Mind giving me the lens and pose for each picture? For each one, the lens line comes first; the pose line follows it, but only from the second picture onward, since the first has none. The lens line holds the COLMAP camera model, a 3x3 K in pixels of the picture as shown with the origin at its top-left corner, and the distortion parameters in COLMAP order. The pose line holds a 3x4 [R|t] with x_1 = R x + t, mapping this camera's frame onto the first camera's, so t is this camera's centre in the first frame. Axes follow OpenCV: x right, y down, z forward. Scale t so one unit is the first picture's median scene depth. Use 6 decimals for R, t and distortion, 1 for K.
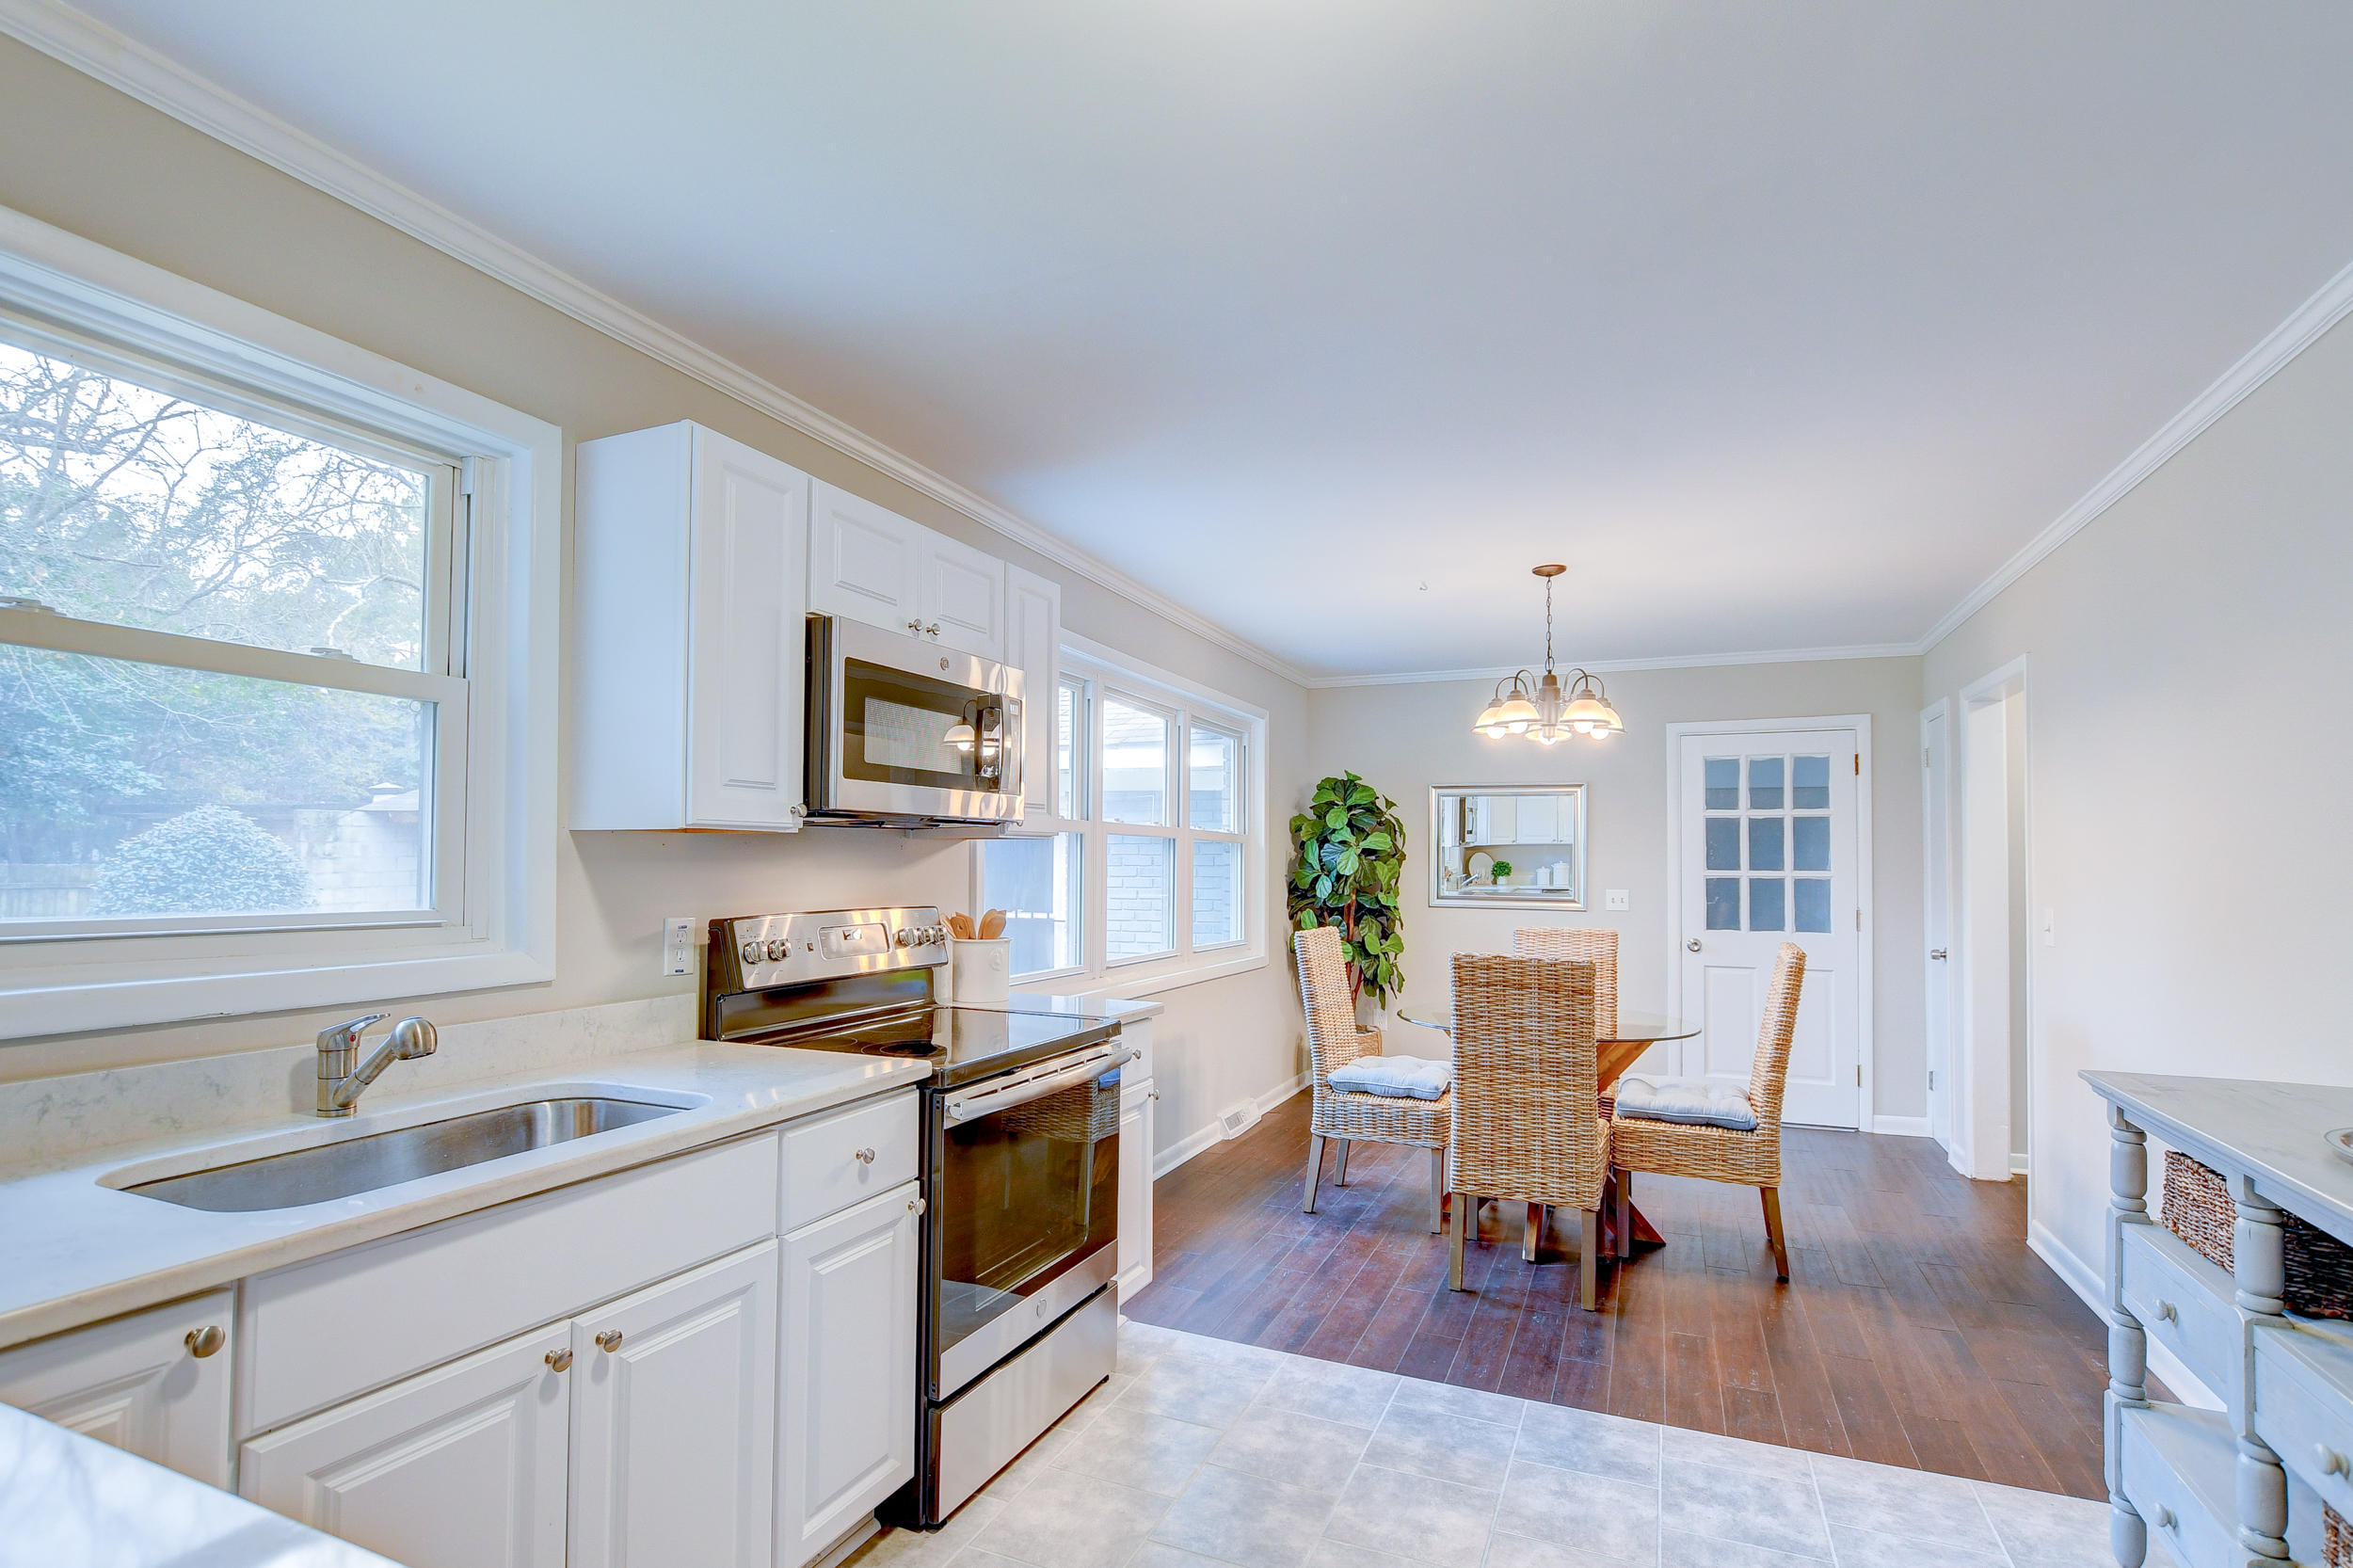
lens RADIAL K [[1124.9, 0, 1170.0], [0, 1124.9, 834.9], [0, 0, 1]] dist [-0.010857, -0.000241]
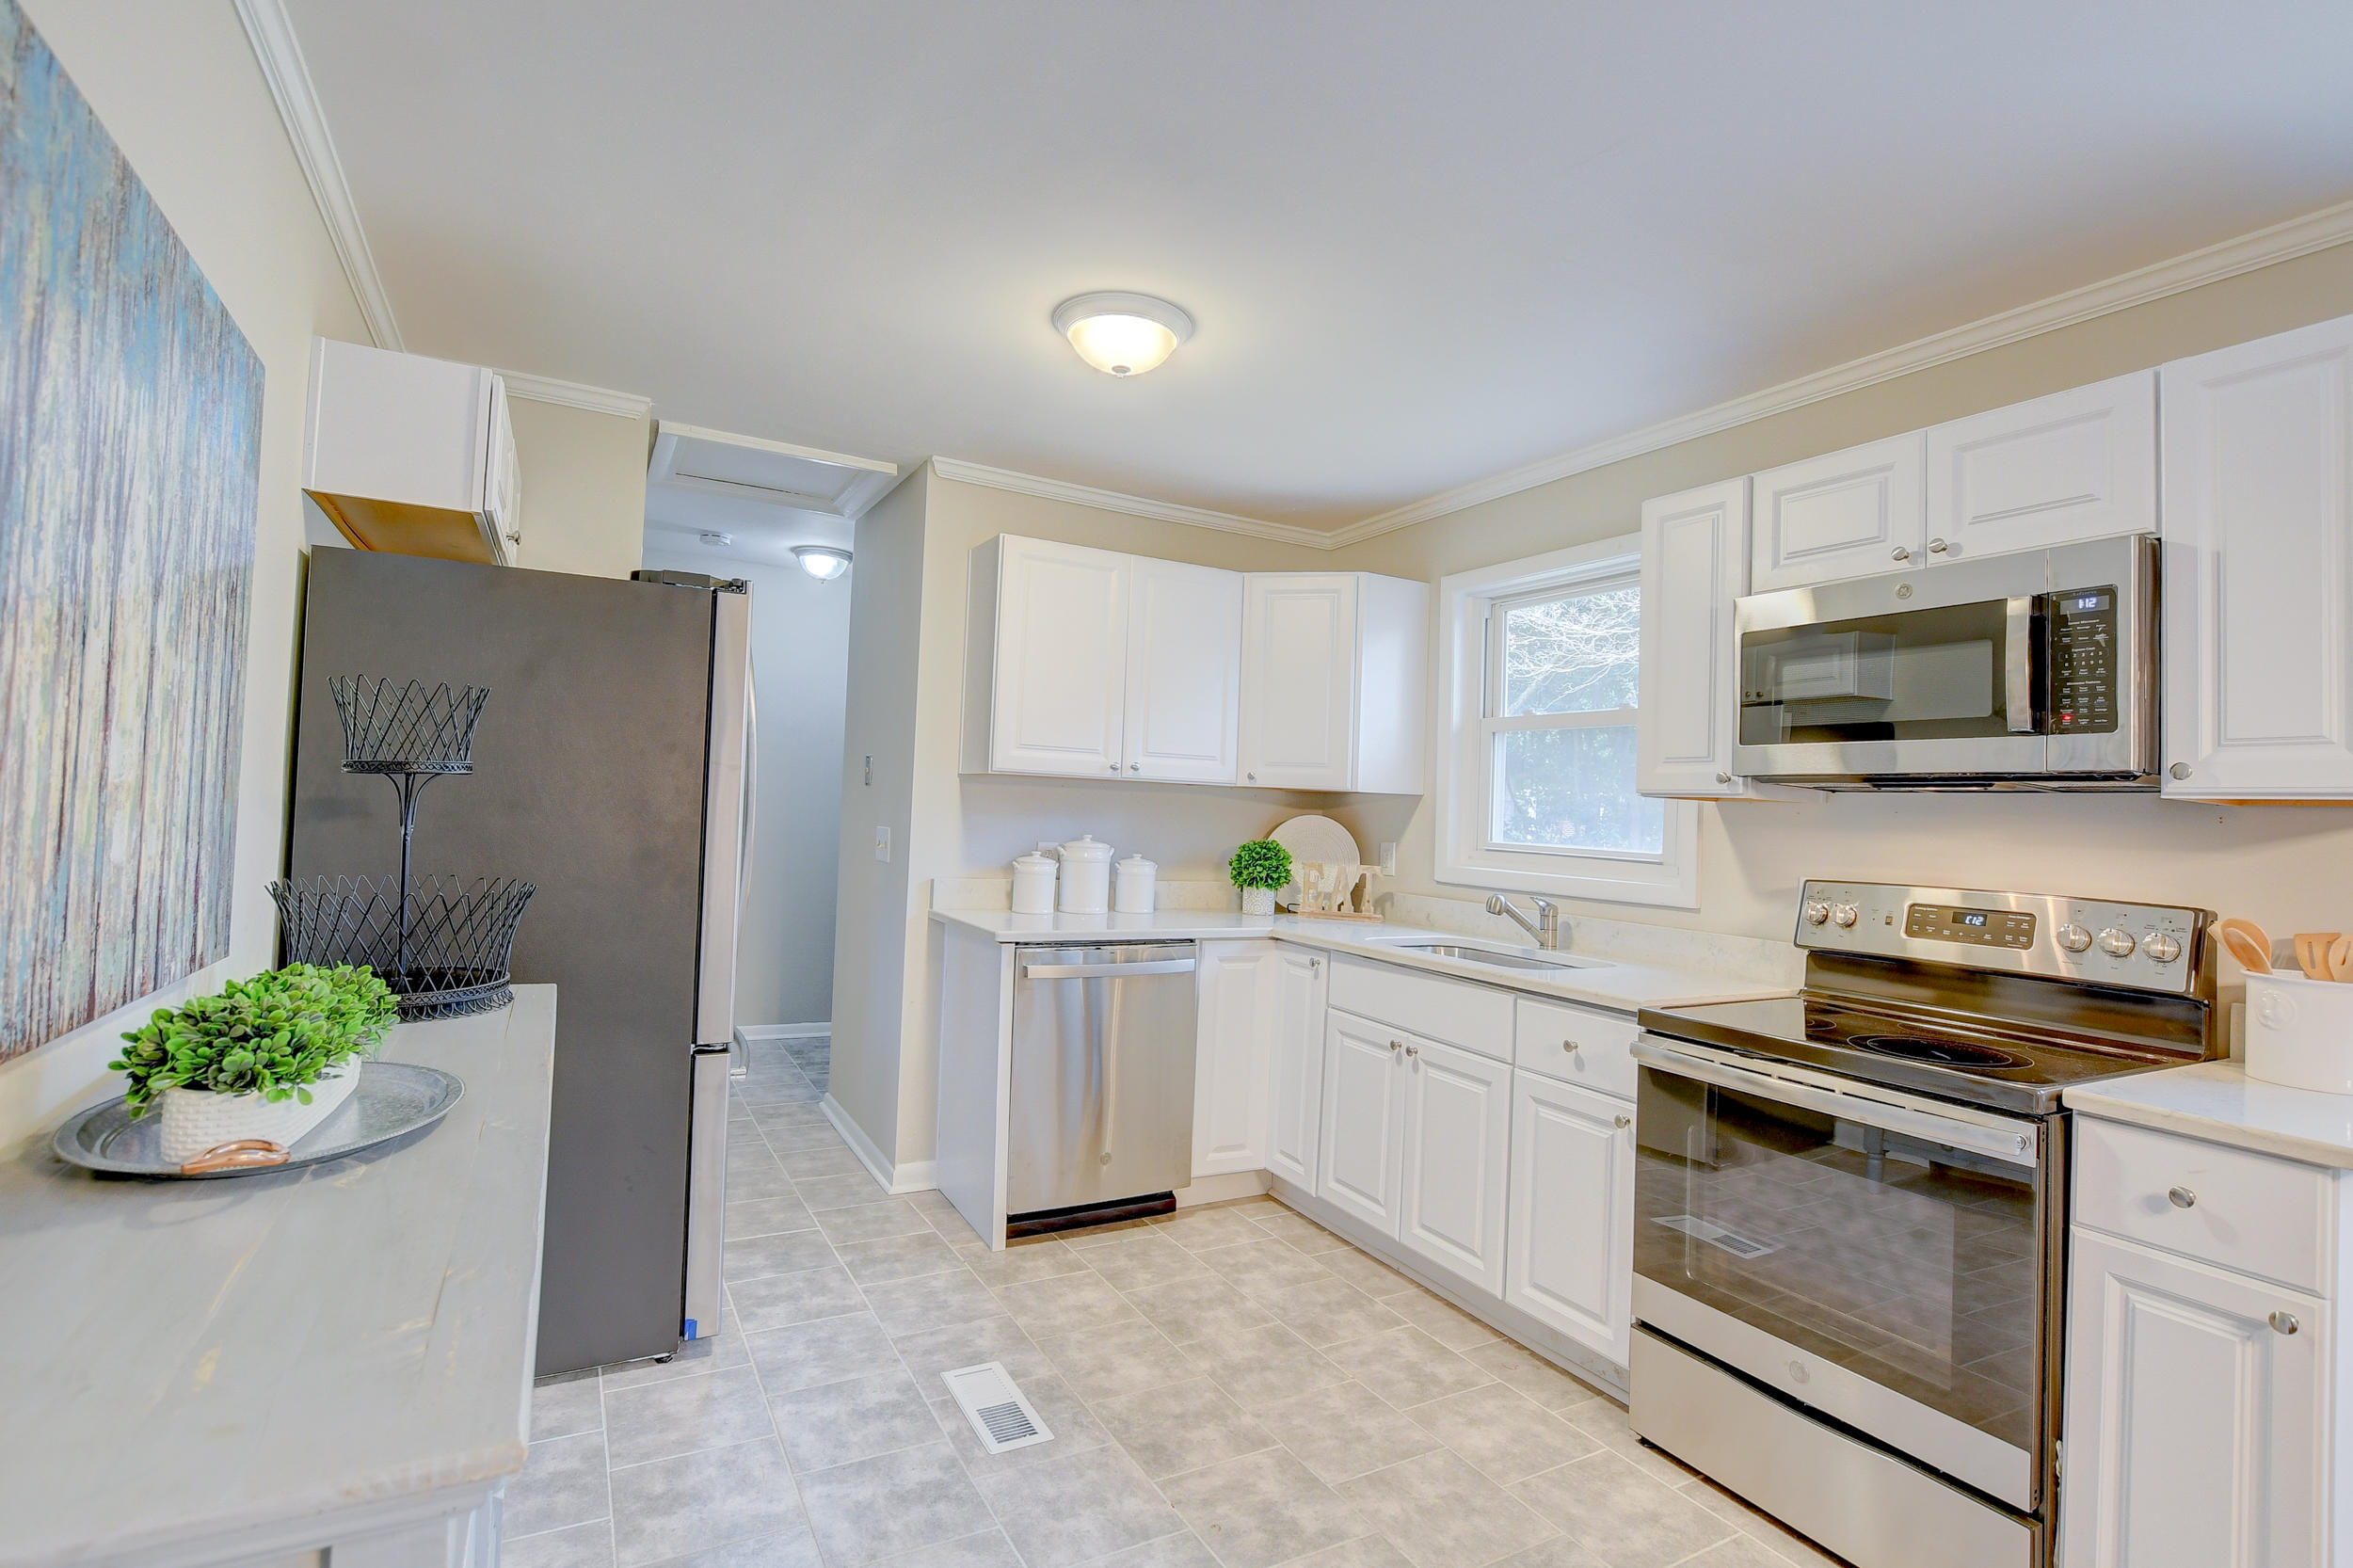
lens RADIAL K [[1115.4, 0, 1168.8], [0, 1115.4, 775.2], [0, 0, 1]] dist [-0.008481, 0.000107]
pose [[-0.611742, -0.054352, -0.789188, 0.506027], [-0.025103, 0.998468, -0.049306, 0.024814], [0.790659, -0.010352, -0.612169, 0.697604]]
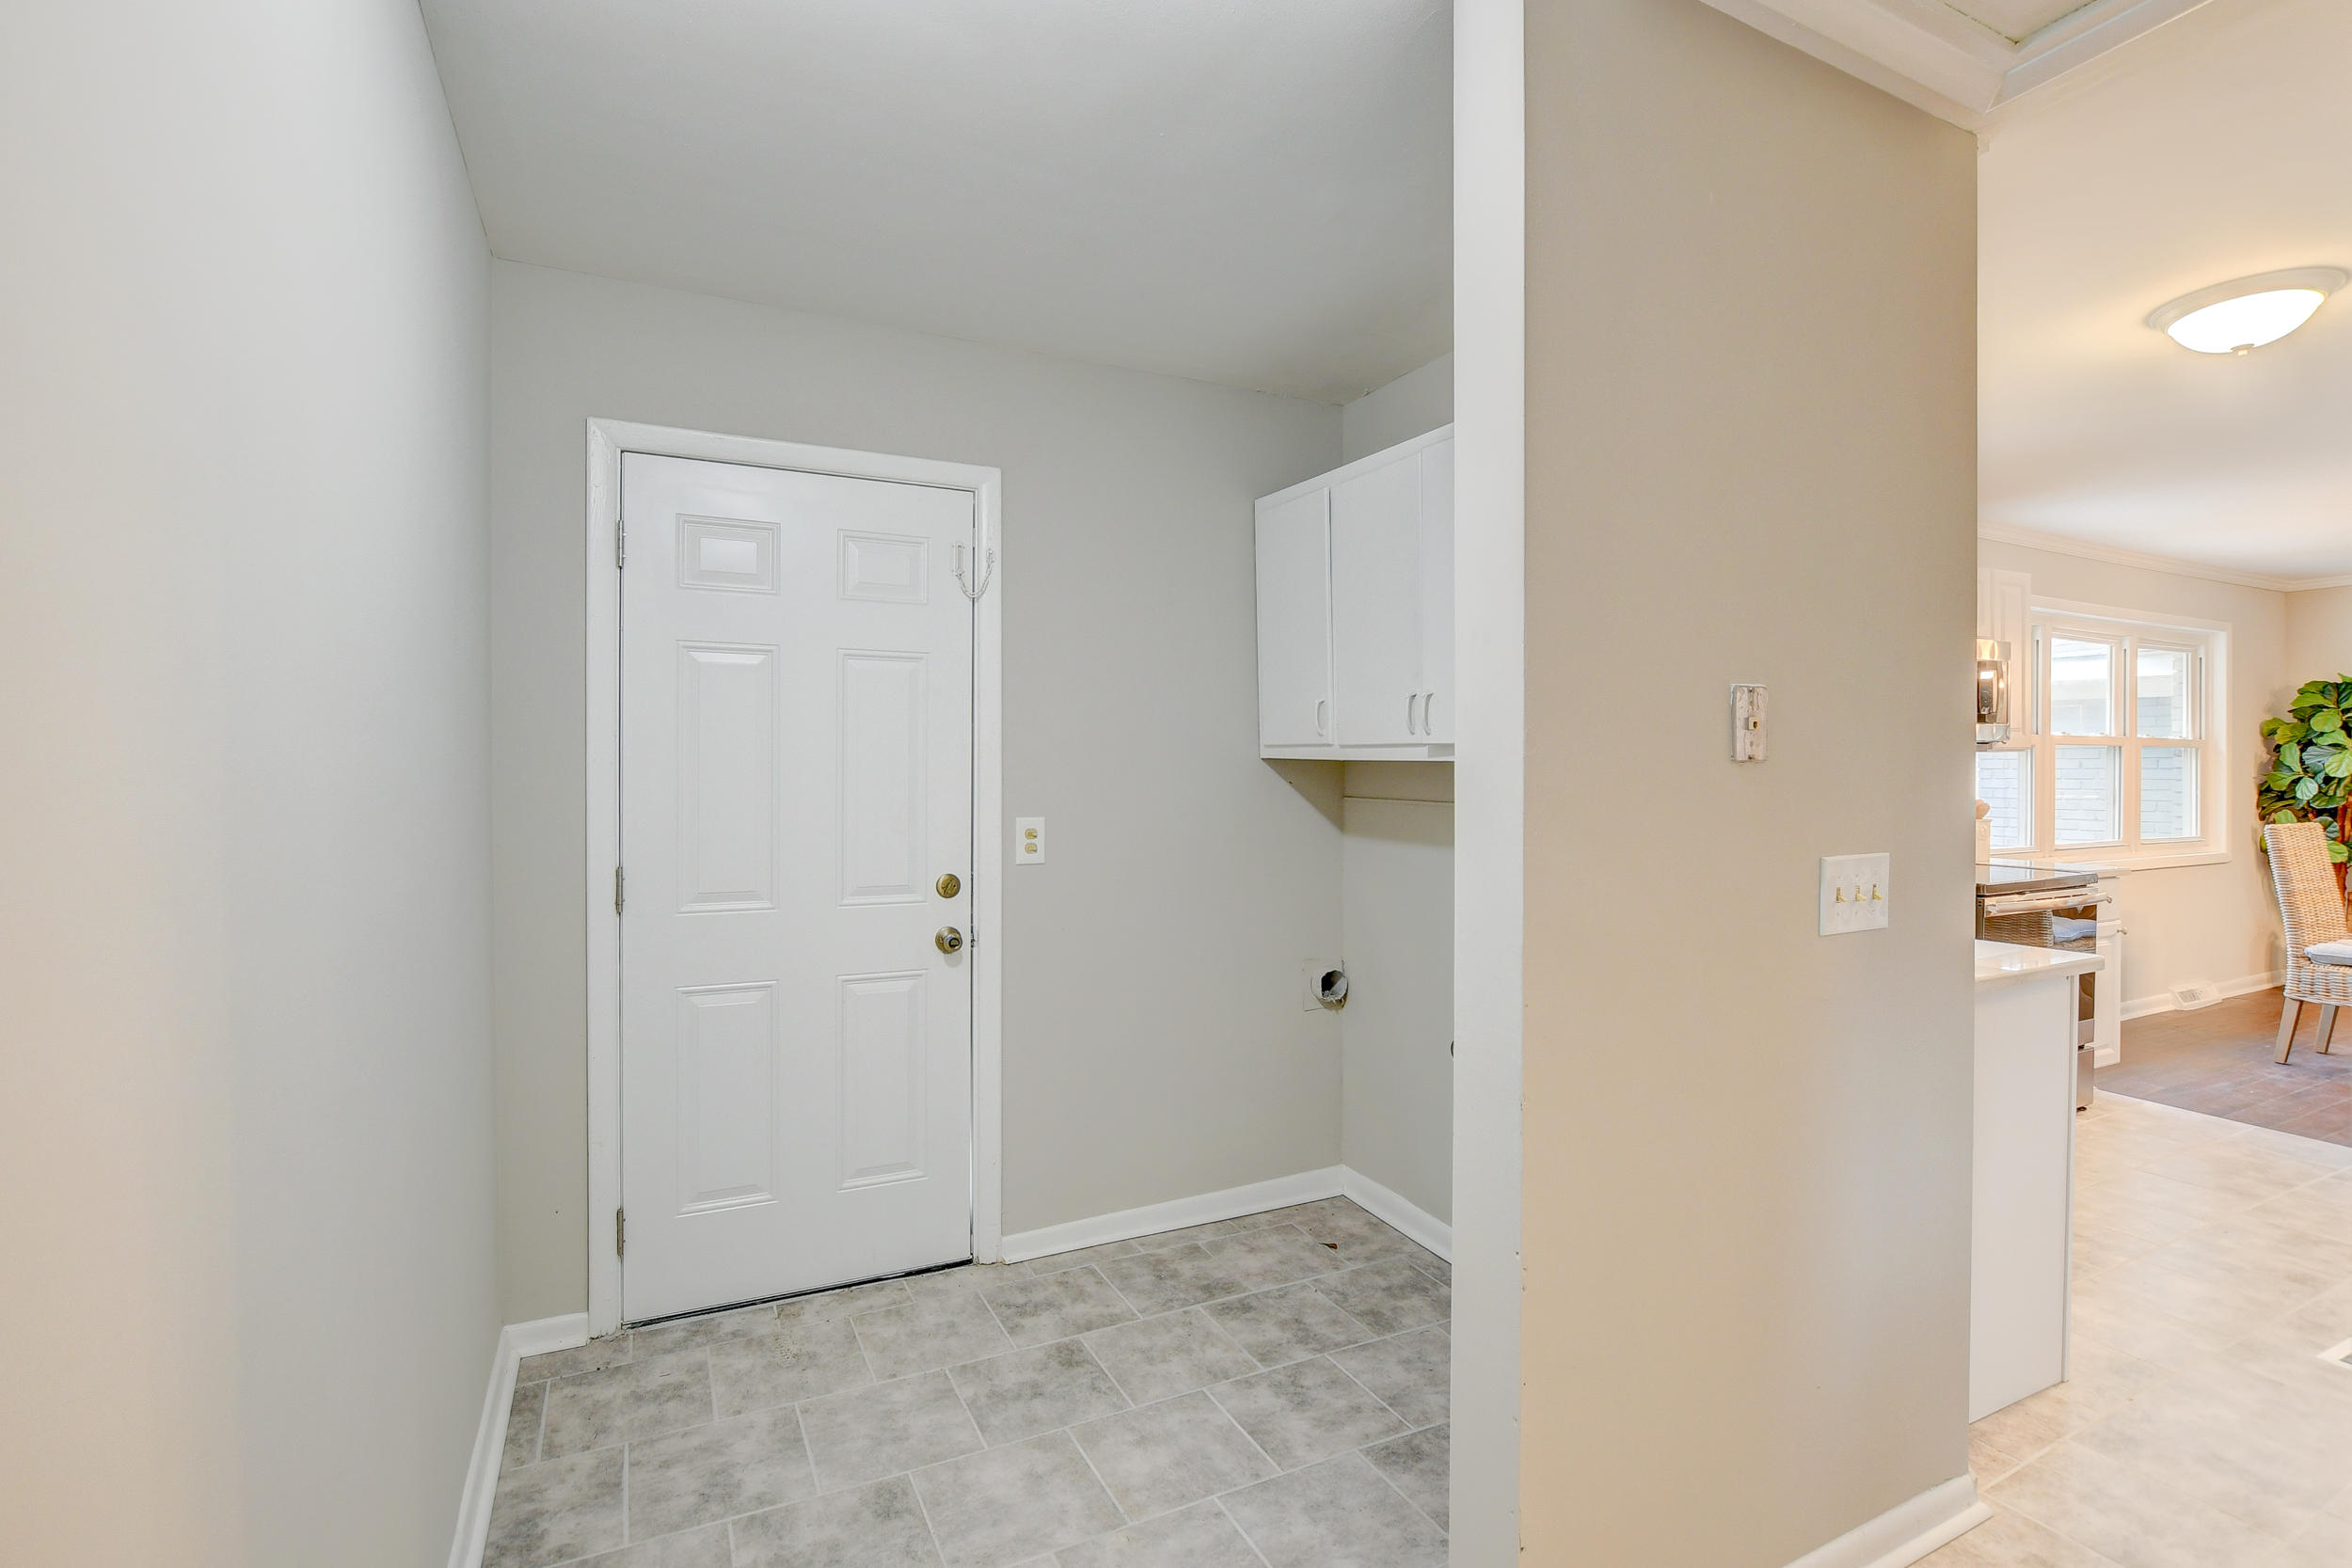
lens RADIAL K [[1060.5, 0, 1161.8], [0, 1060.5, 759.1], [0, 0, 1]] dist [-0.003451, -0.000004]
pose [[0.764903, -0.000933, -0.644144, -0.062067], [0.016797, 0.999688, 0.018498, -0.023864], [0.643926, -0.024968, 0.764680, -0.605769]]
